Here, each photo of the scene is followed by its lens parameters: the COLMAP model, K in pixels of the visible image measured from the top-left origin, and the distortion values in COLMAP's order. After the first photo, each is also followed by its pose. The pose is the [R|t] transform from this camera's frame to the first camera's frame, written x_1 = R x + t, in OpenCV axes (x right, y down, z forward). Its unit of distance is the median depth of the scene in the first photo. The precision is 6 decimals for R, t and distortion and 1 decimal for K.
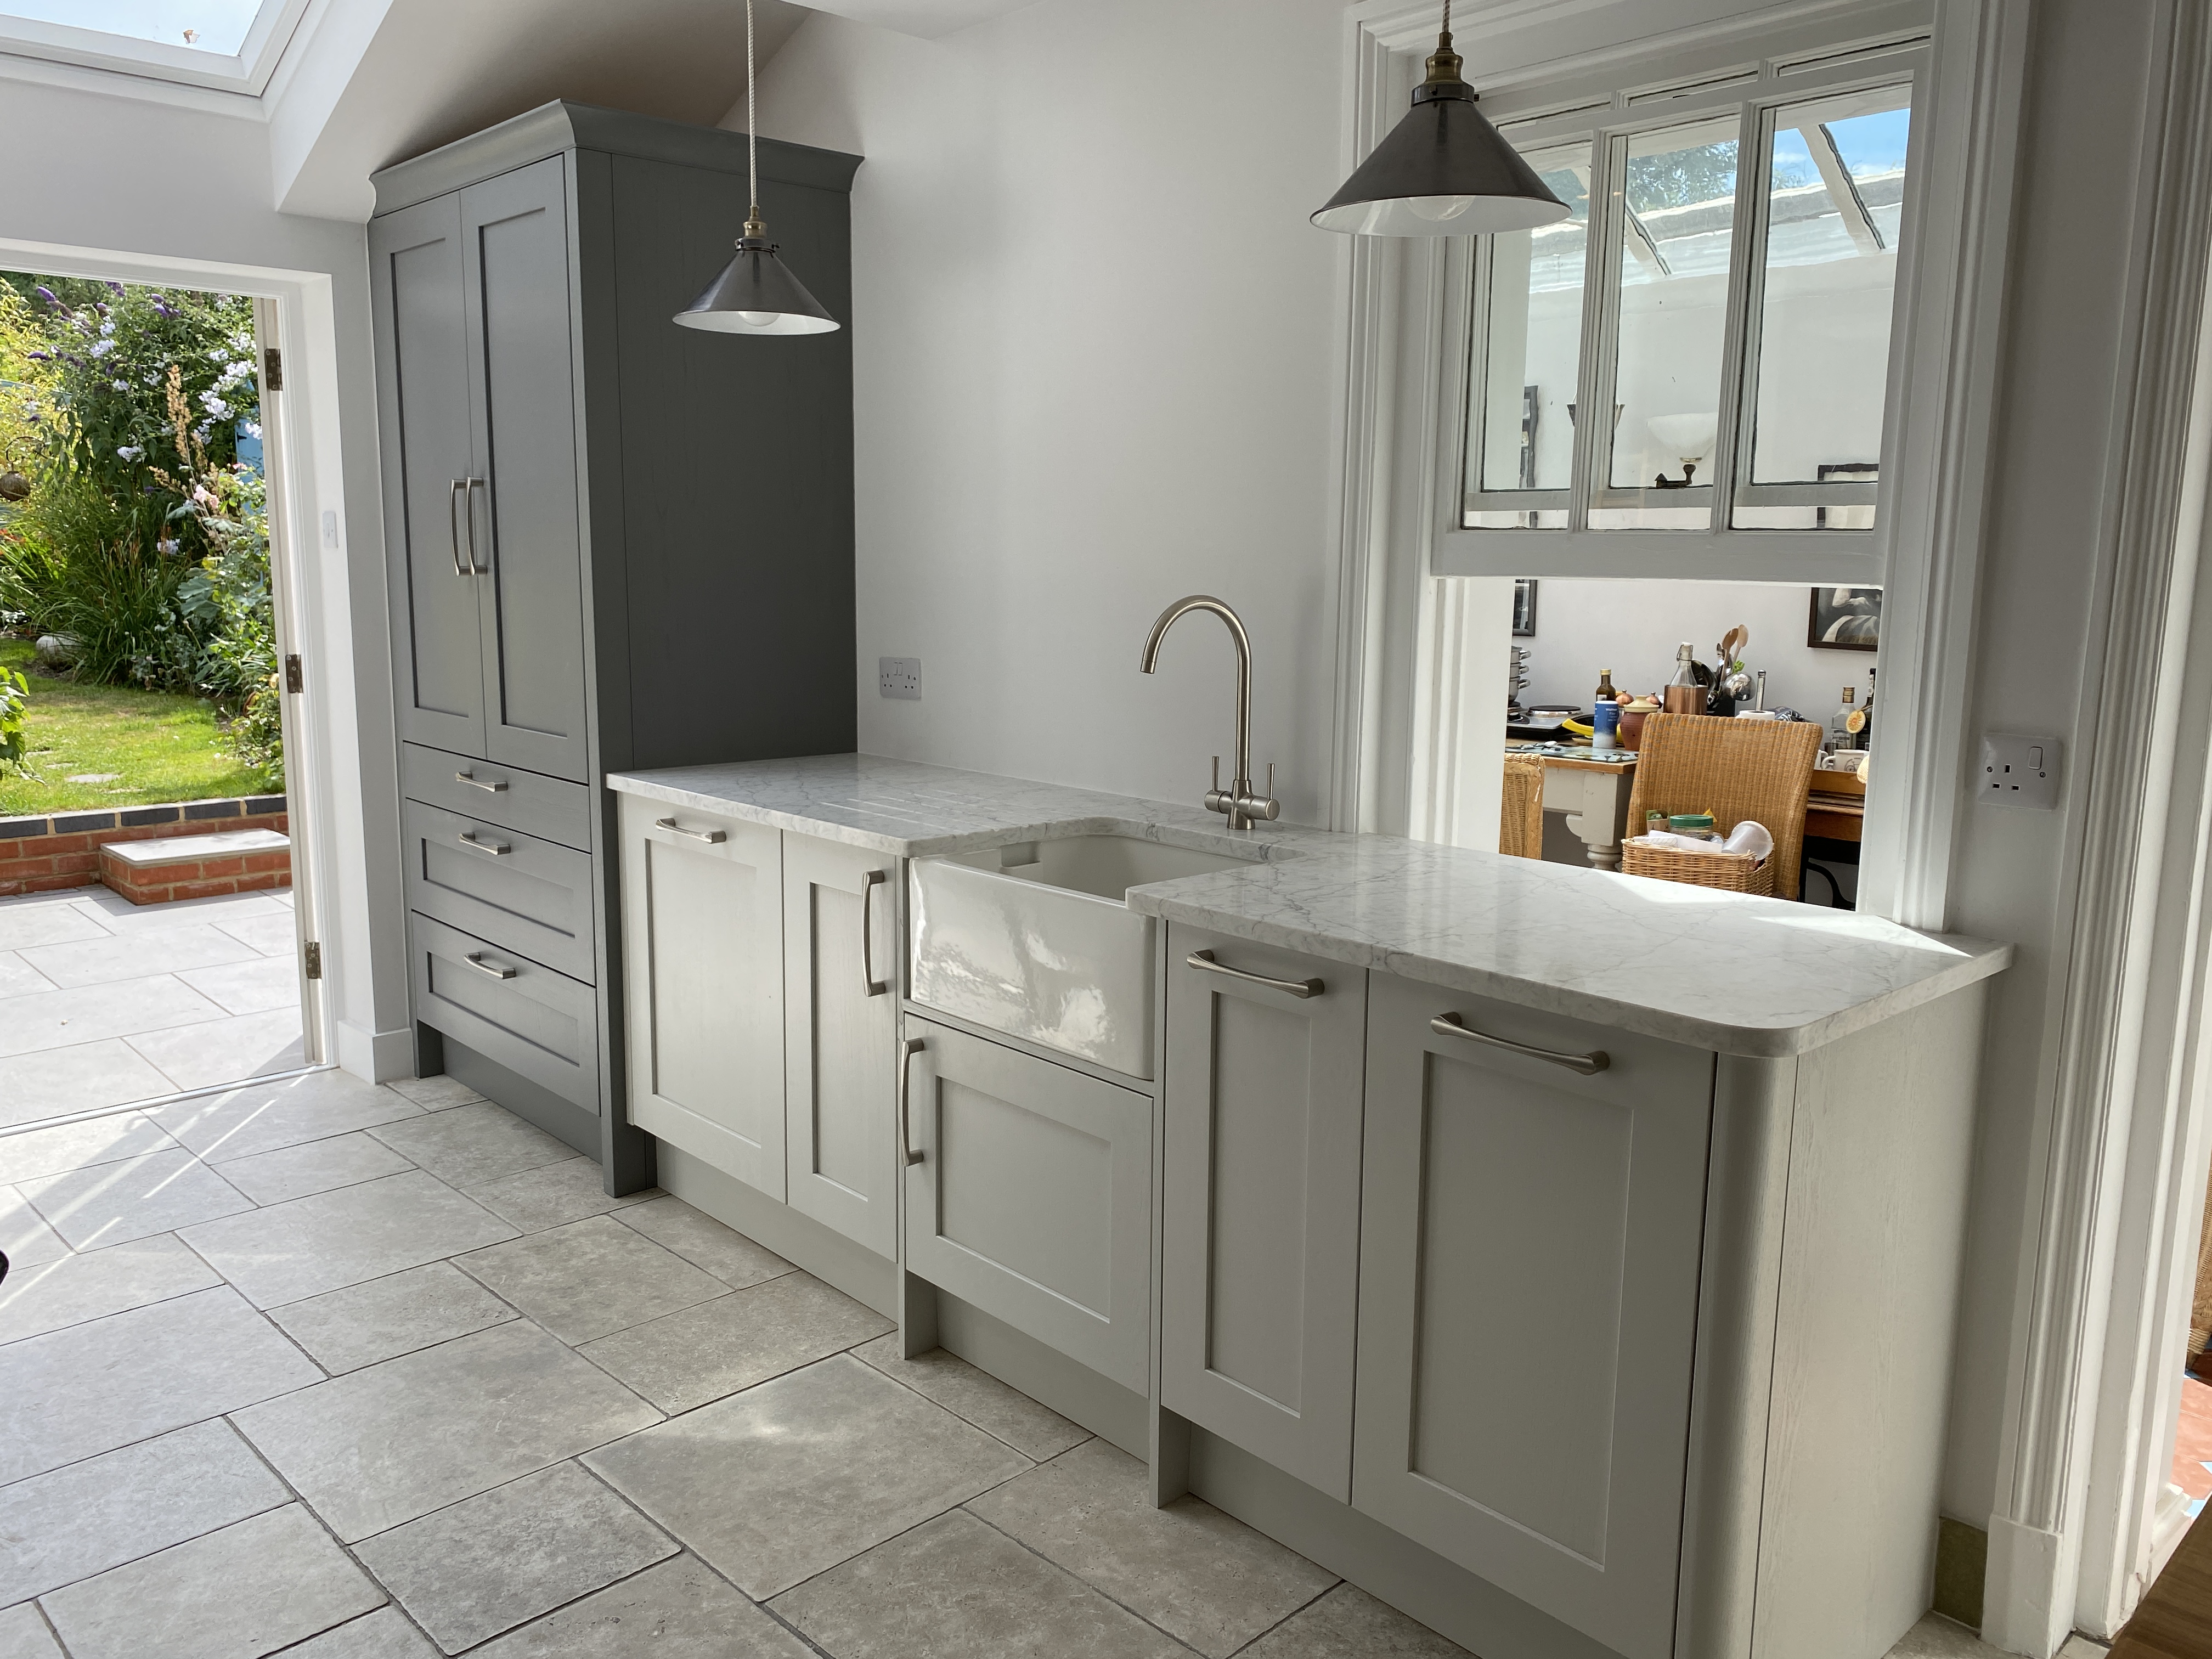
lens RADIAL K [[1671.9, 0, 1106.0], [0, 1671.9, 829.5], [0, 0, 1]] dist [0.000027, -0.000106]
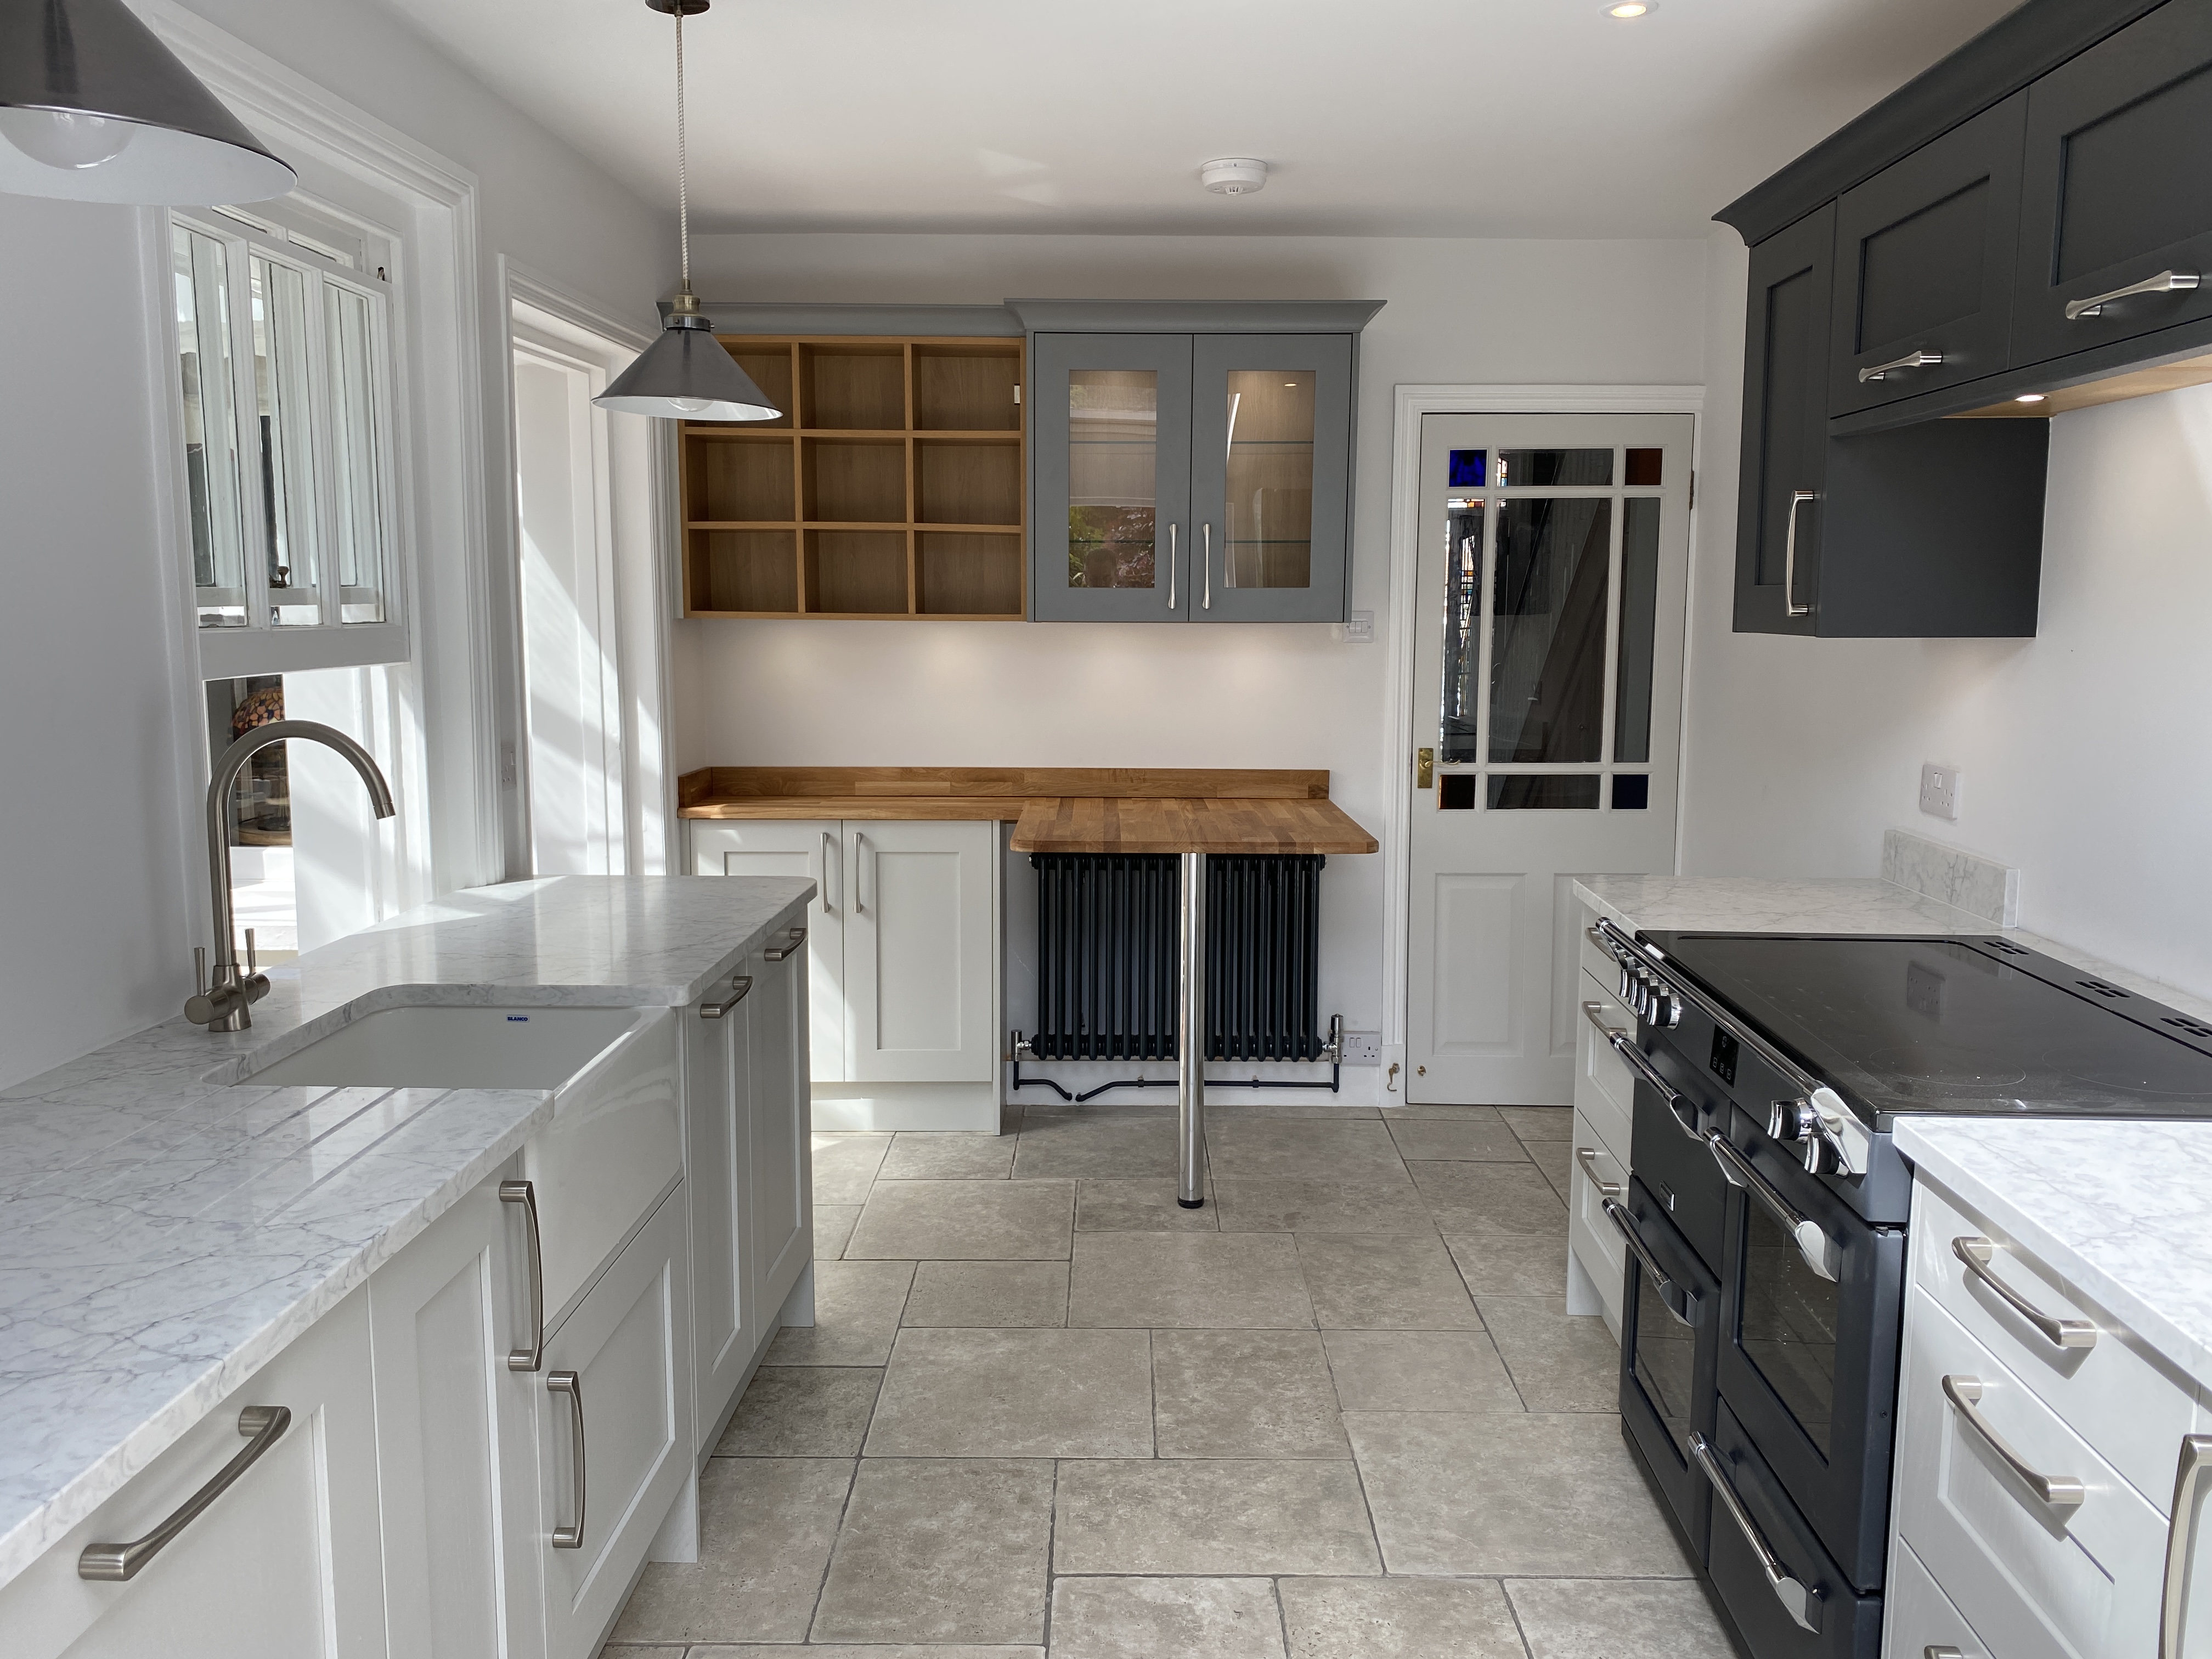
lens RADIAL K [[1676.2, 0, 1115.6], [0, 1676.2, 810.3], [0, 0, 1]] dist [-0.002175, -0.002804]
pose [[-0.705409, -0.104652, 0.701032, -0.620024], [0.104000, 0.963054, 0.248416, -0.206450], [-0.701129, 0.248142, -0.668464, 1.031253]]
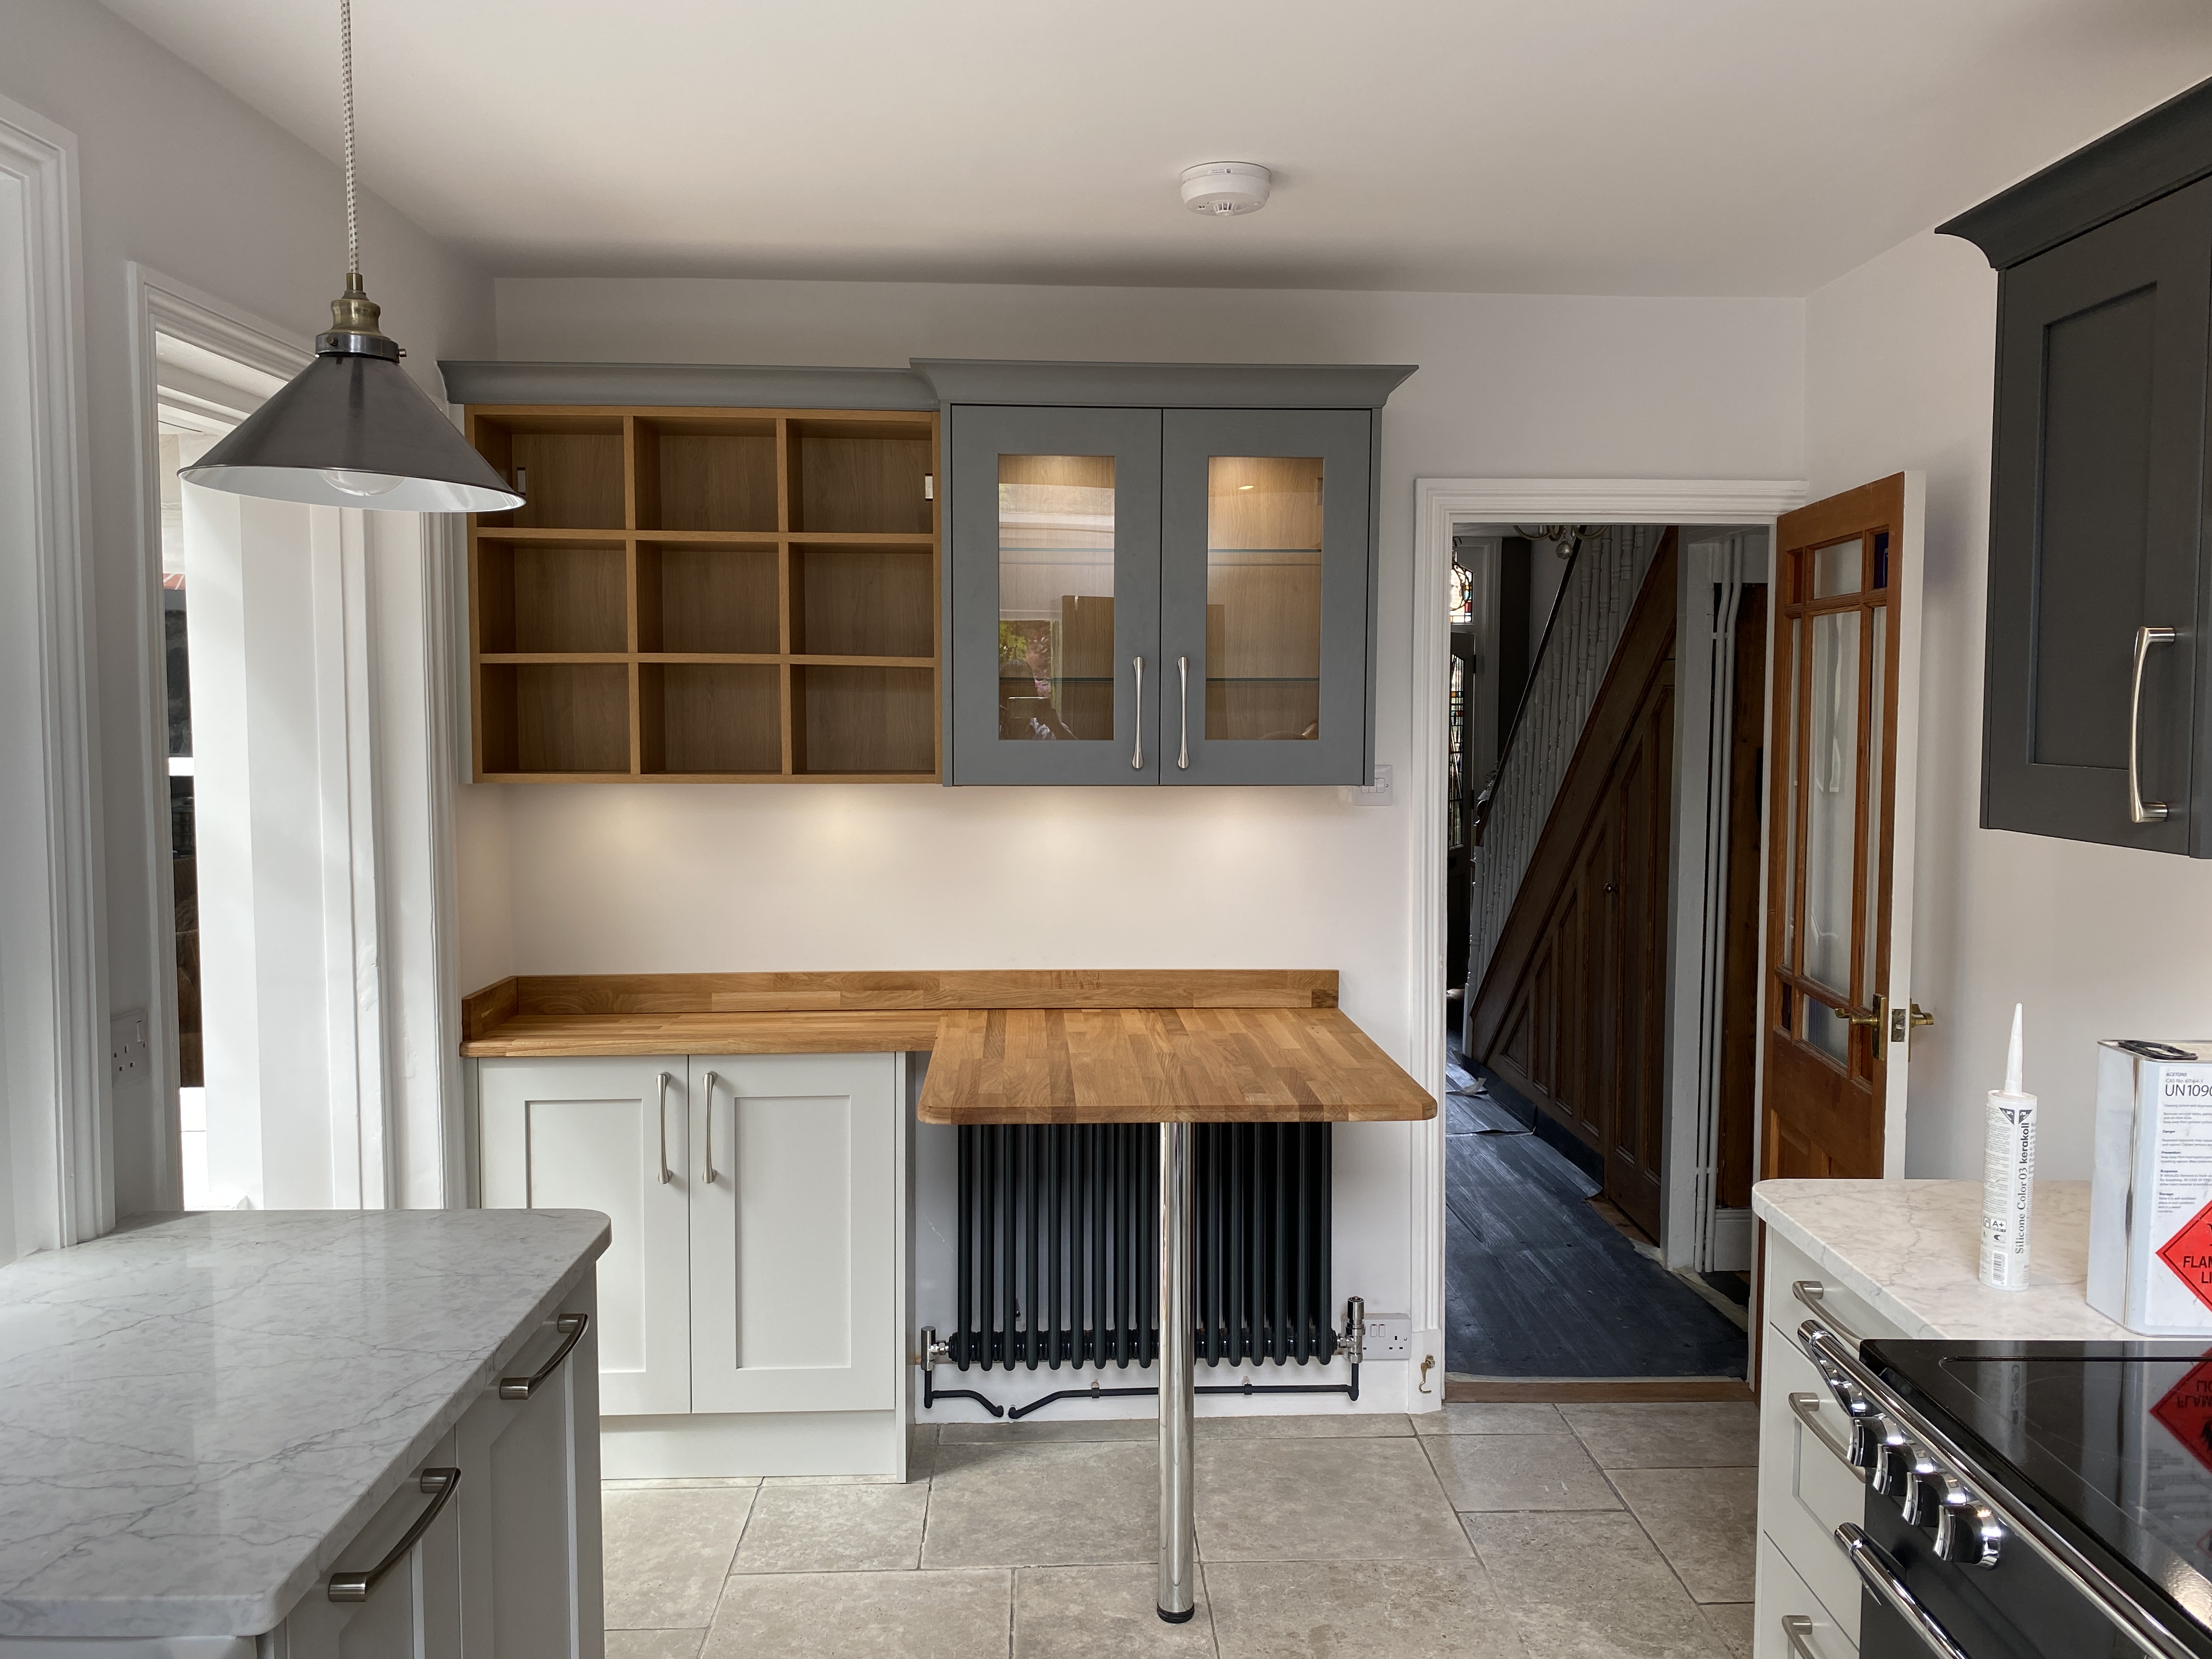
lens RADIAL K [[1670.6, 0, 1145.8], [0, 1670.6, 798.4], [0, 0, 1]] dist [0.049529, -0.049484]
pose [[-0.751455, -0.053065, 0.657647, -0.340018], [0.097385, 0.976922, 0.190104, -0.196239], [-0.652558, 0.206899, -0.728945, 0.776541]]
